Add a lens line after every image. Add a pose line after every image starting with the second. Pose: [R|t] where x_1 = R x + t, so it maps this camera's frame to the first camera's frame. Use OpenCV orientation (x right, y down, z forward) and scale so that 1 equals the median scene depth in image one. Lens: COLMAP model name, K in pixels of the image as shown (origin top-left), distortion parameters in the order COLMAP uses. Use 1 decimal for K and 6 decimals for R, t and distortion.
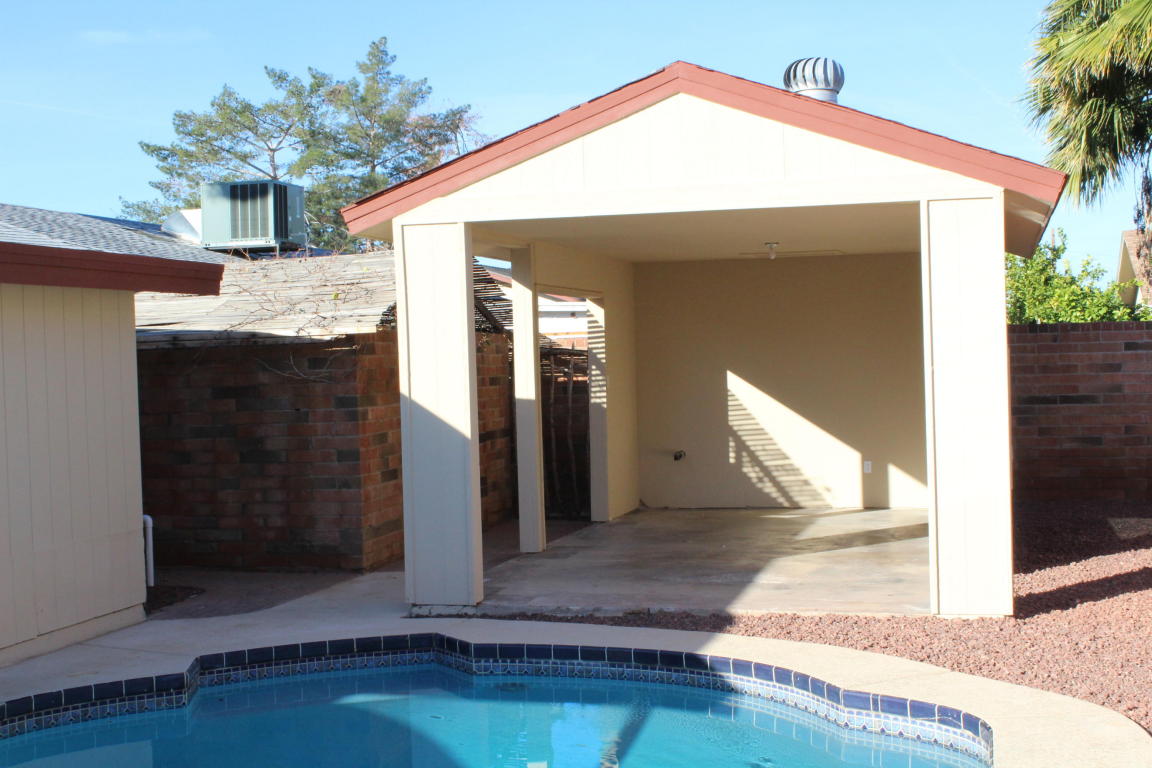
lens RADIAL K [[1571.8, 0, 576.0], [0, 1571.8, 384.0], [0, 0, 1]] dist [-0.056277, 0.021317]
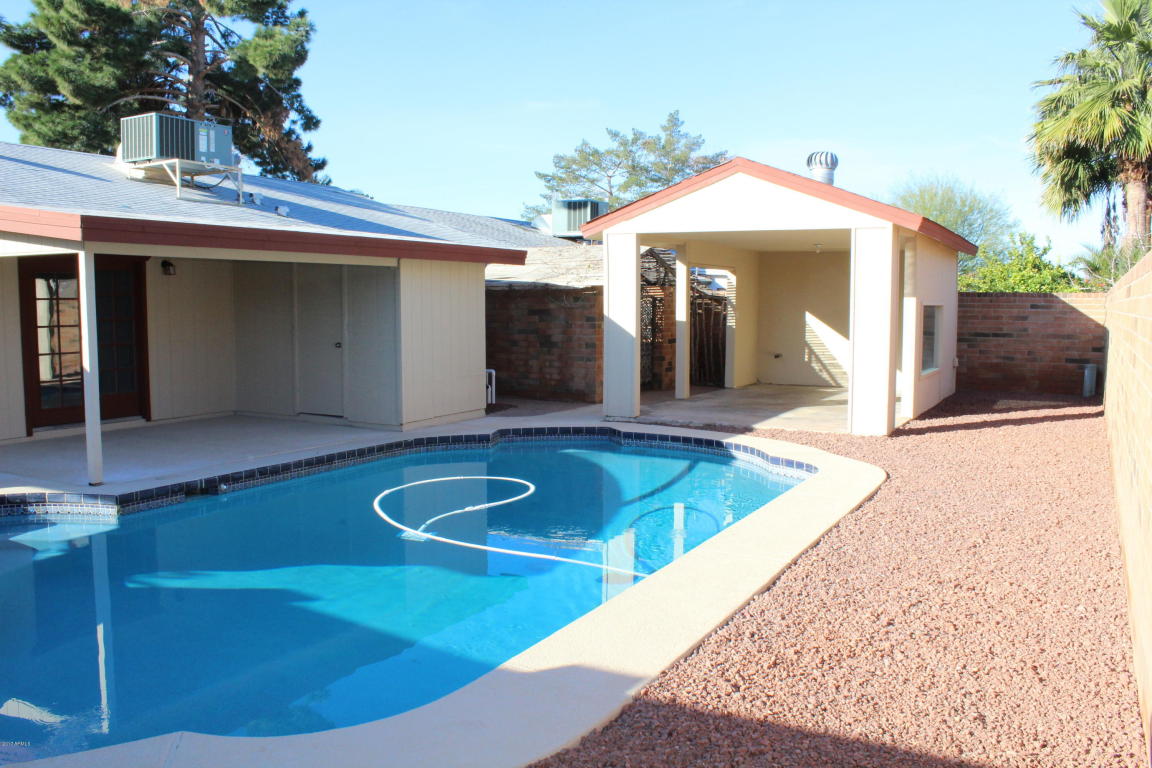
lens RADIAL K [[958.8, 0, 567.7], [0, 958.8, 384.7], [0, 0, 1]] dist [-0.171244, 0.156613]
pose [[0.969663, 0.051440, -0.238973, 0.118447], [-0.034072, 0.996506, 0.076250, 0.002640], [0.242061, -0.065795, 0.968028, -0.197146]]
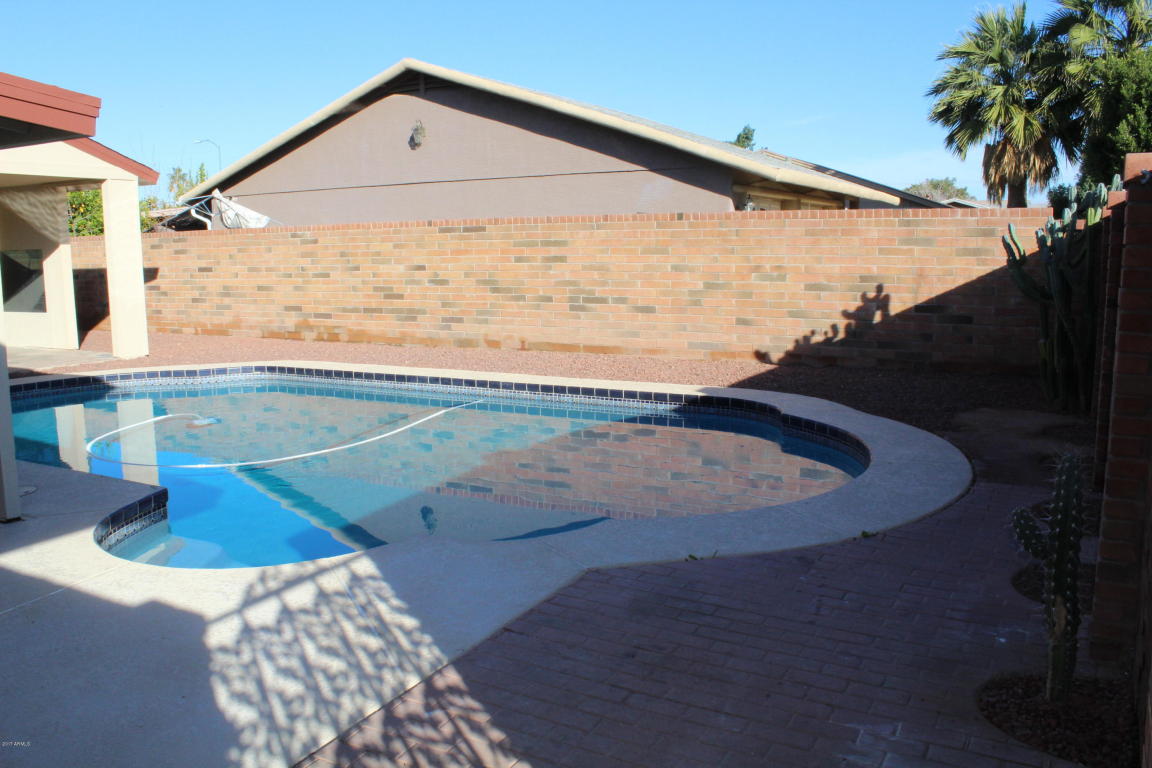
lens RADIAL K [[958.8, 0, 567.7], [0, 958.8, 384.7], [0, 0, 1]] dist [-0.171244, 0.156613]
pose [[0.261819, -0.117821, 0.957898, -0.669890], [0.020609, 0.992976, 0.116503, 0.027923], [-0.964897, -0.010761, 0.262408, -0.006300]]
